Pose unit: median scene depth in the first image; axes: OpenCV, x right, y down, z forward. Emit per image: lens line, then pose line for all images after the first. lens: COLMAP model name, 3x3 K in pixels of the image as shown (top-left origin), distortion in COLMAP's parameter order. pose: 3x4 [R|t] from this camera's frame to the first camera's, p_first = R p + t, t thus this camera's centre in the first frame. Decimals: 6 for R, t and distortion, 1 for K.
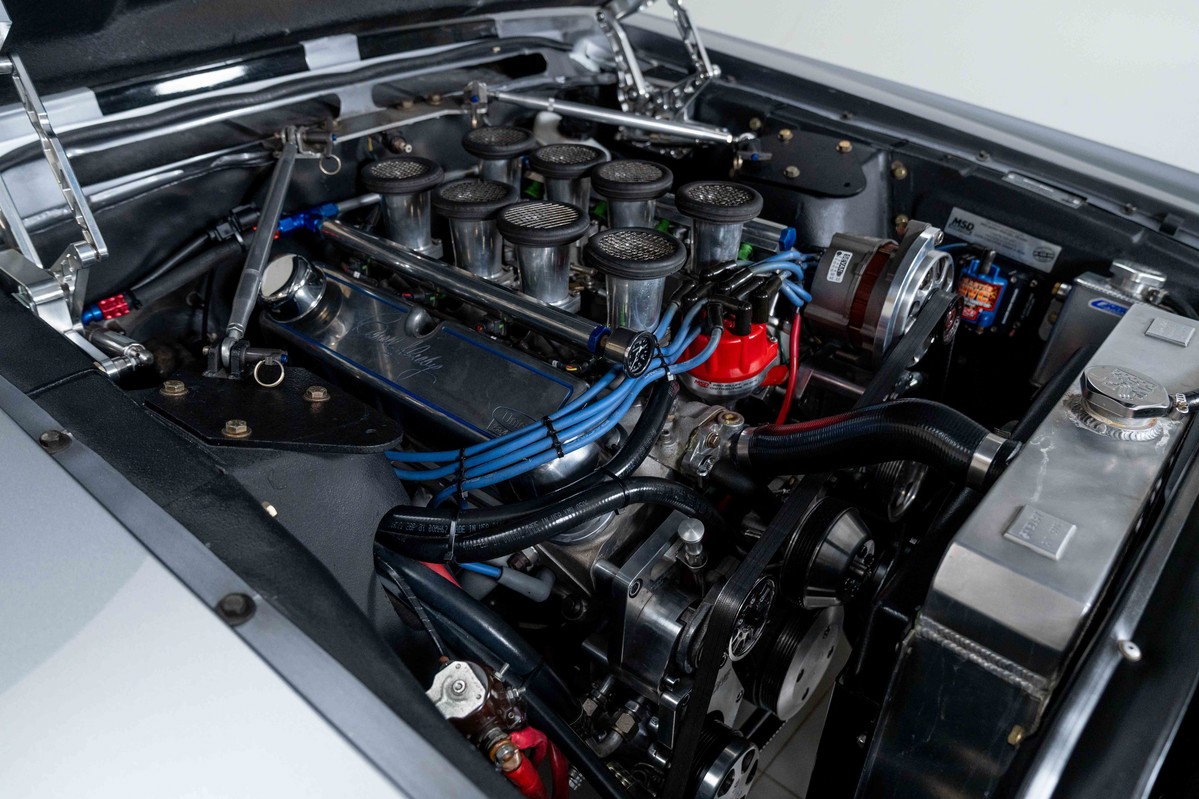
lens RADIAL K [[911.7, 0, 597.3], [0, 911.7, 365.0], [0, 0, 1]] dist [-0.016991, 0.002825]
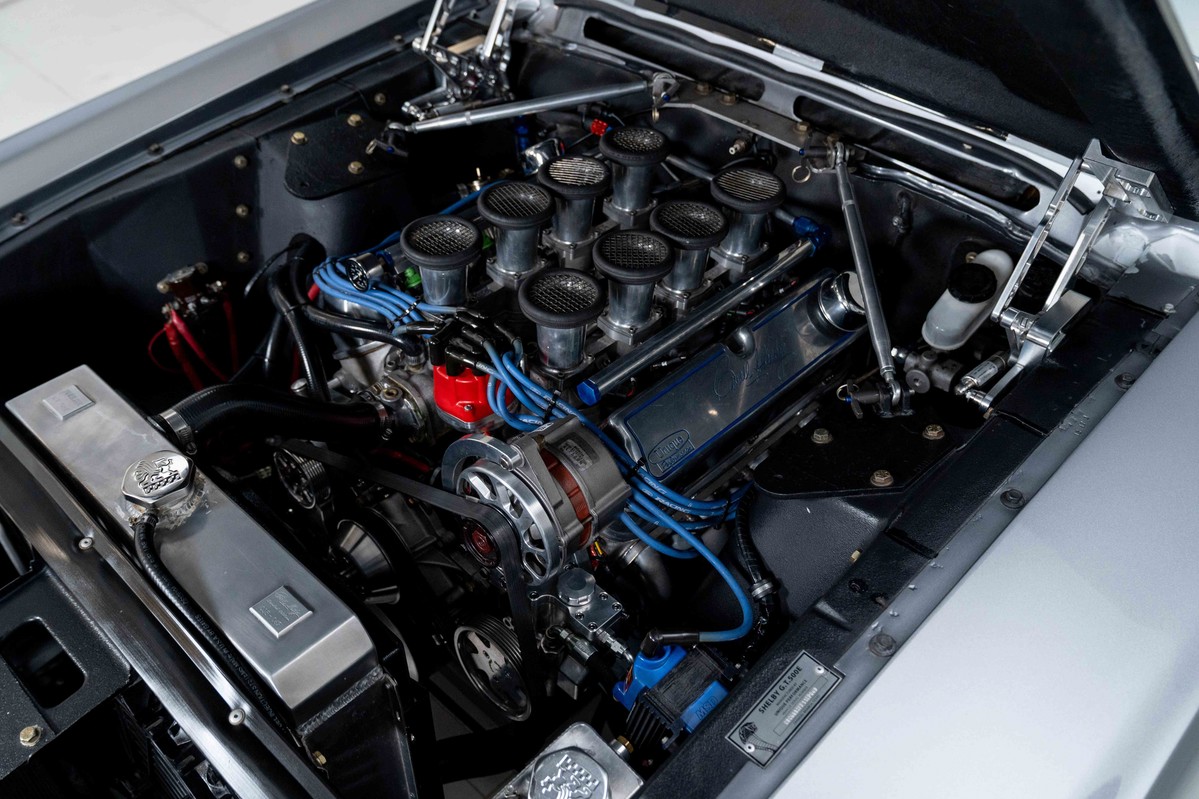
lens RADIAL K [[1062.2, 0, 599.5], [0, 1062.2, 399.5], [0, 0, 1]] dist [-0.003921, -0.006007]
pose [[-0.048760, 0.639922, -0.766891, 1.193734], [-0.532632, 0.632863, 0.561950, -0.855679], [0.844941, 0.435872, 0.309984, 0.791324]]
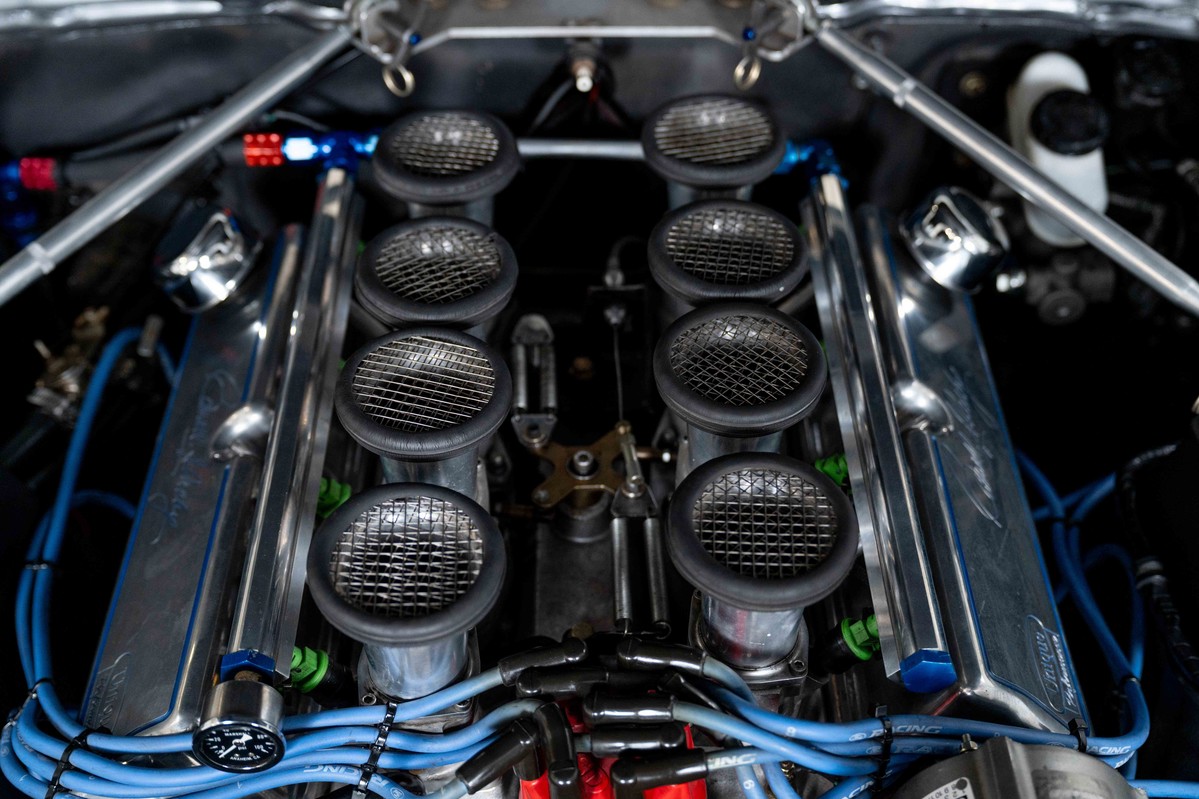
lens RADIAL K [[1520.2, 0, 598.5], [0, 1520.2, 373.5], [0, 0, 1]] dist [0.014562, 0.004910]
pose [[0.651371, 0.511929, -0.560040, 0.509639], [-0.377173, 0.858907, 0.346439, -0.523740], [0.658374, -0.014428, 0.752553, 0.410876]]
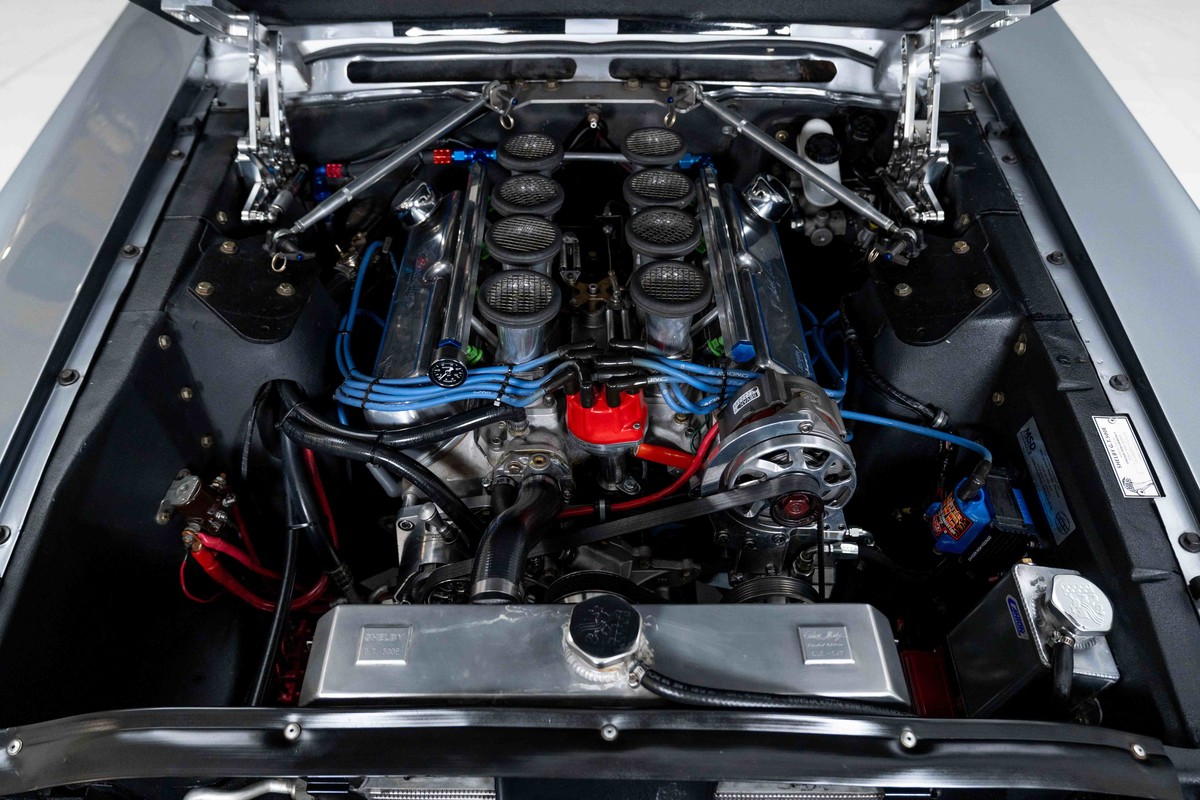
lens RADIAL K [[952.8, 0, 598.6], [0, 952.8, 358.5], [0, 0, 1]] dist [-0.013983, -0.008727]
pose [[0.651786, 0.489174, -0.579554, 0.830611], [-0.380476, 0.871964, 0.308087, -0.456241], [0.656059, 0.019700, 0.754453, 0.122269]]
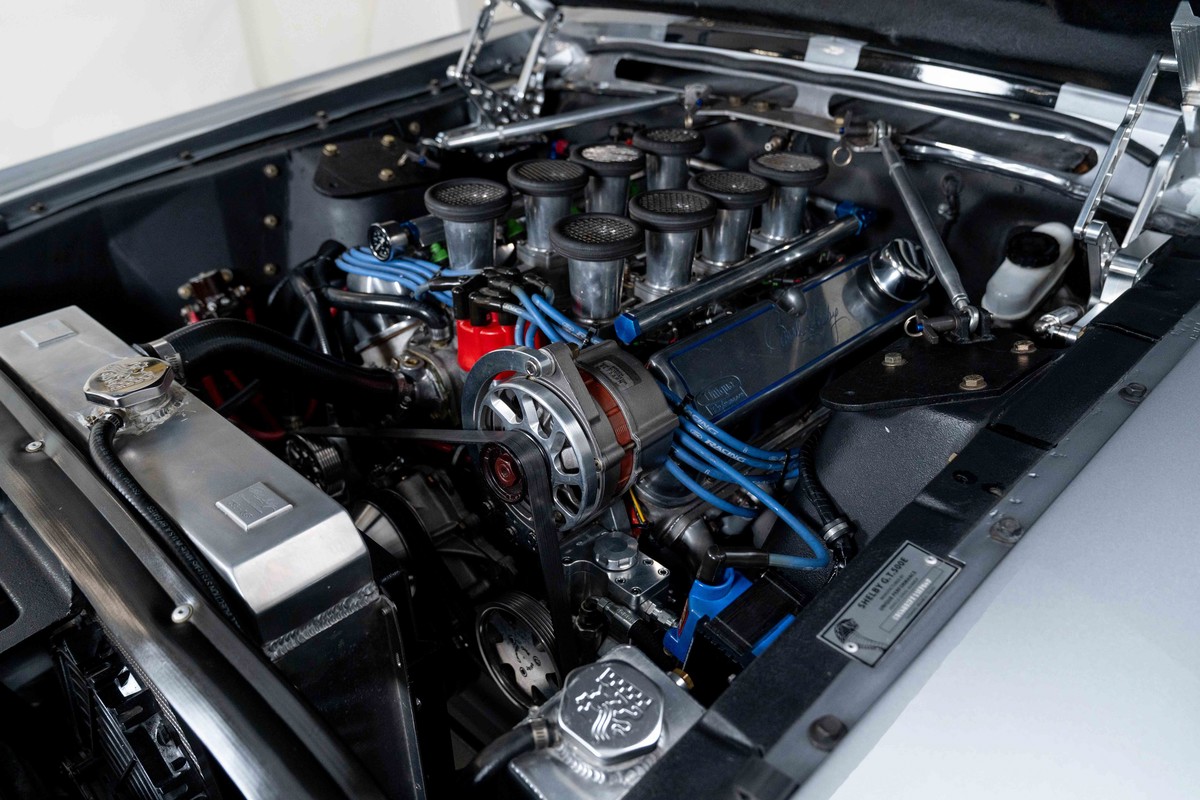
lens RADIAL K [[961.8, 0, 610.0], [0, 961.8, 407.9], [0, 0, 1]] dist [-0.012338, -0.004436]
pose [[-0.057464, 0.495209, -0.866872, 1.153140], [-0.513684, 0.729880, 0.451002, -0.542029], [0.856053, 0.471214, 0.212439, 0.970824]]
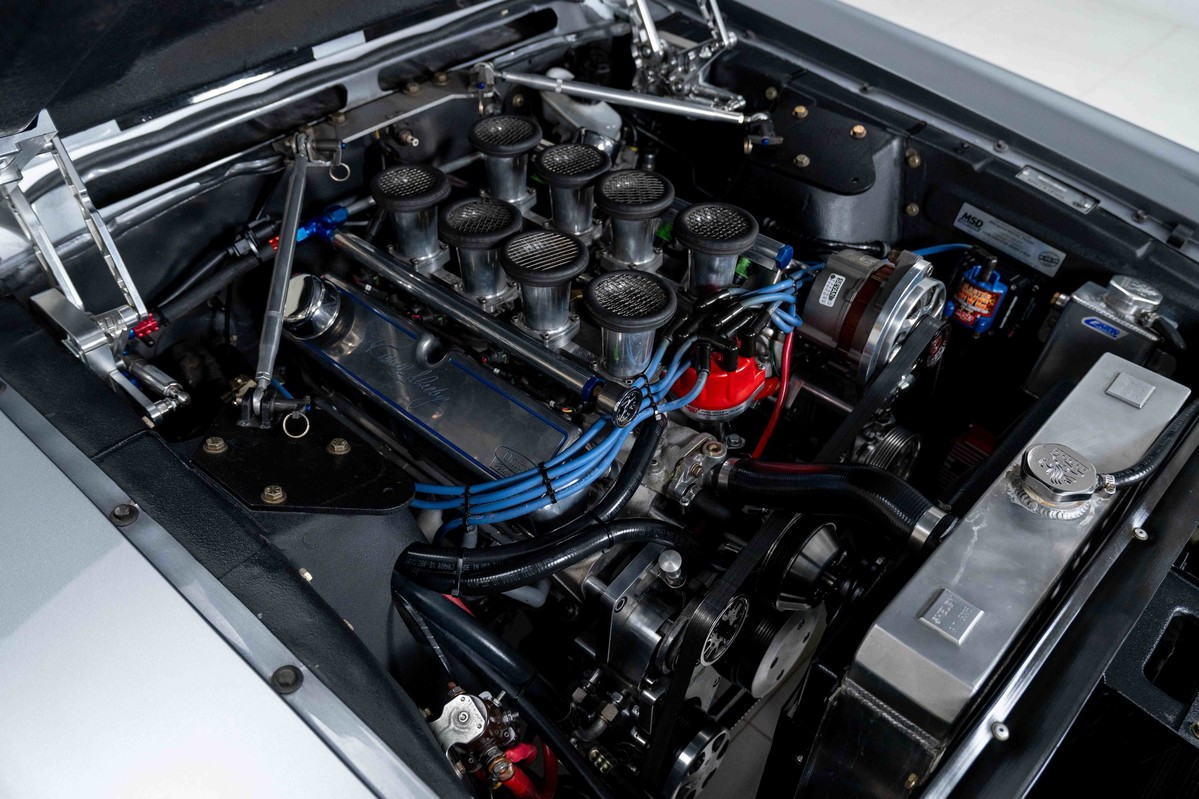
lens RADIAL K [[1009.5, 0, 586.5], [0, 1009.5, 377.7], [0, 0, 1]] dist [-0.003560, -0.004433]
pose [[0.999125, 0.023444, -0.034622, 0.033405], [-0.017369, 0.985912, 0.166360, -0.219221], [0.038035, -0.165613, 0.985457, -0.172748]]
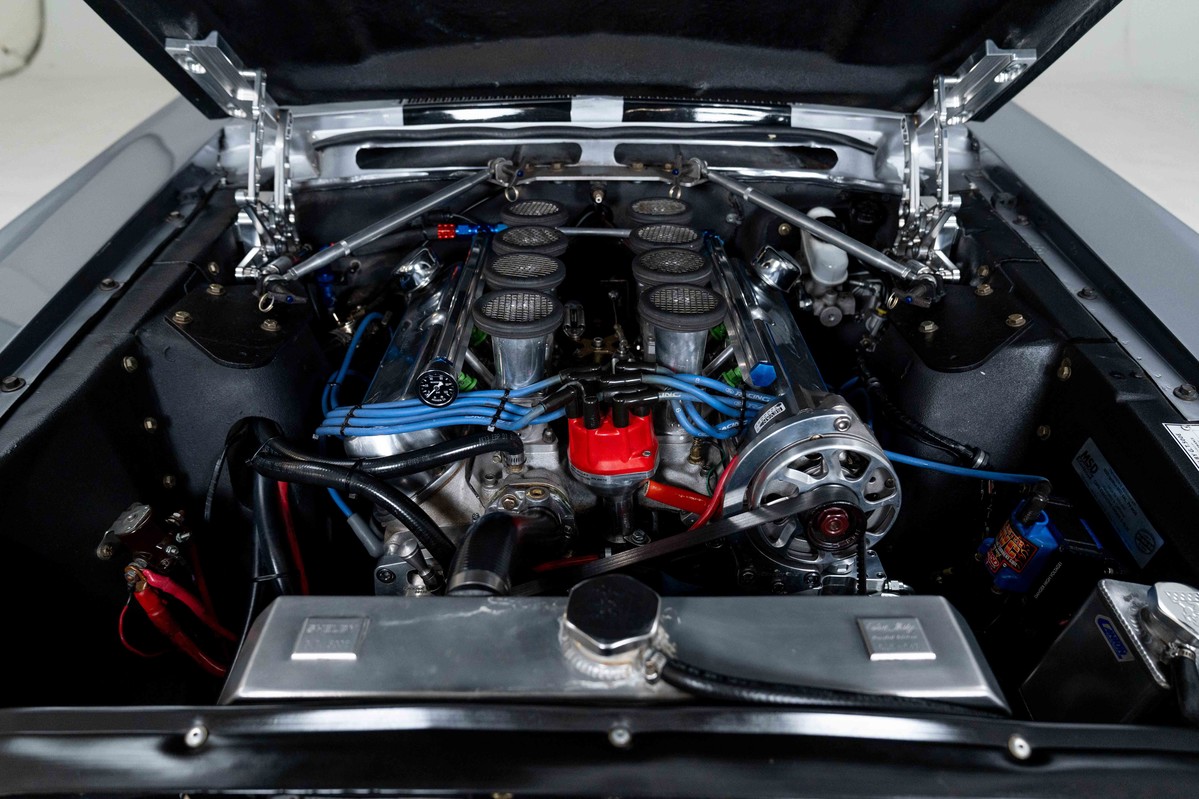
lens RADIAL K [[863.6, 0, 602.1], [0, 863.6, 412.8], [0, 0, 1]] dist [-0.027904, 0.009106]
pose [[0.651359, 0.374550, -0.659882, 0.798563], [-0.380792, 0.913586, 0.142680, -0.190802], [0.656300, 0.158342, 0.737698, 0.305092]]
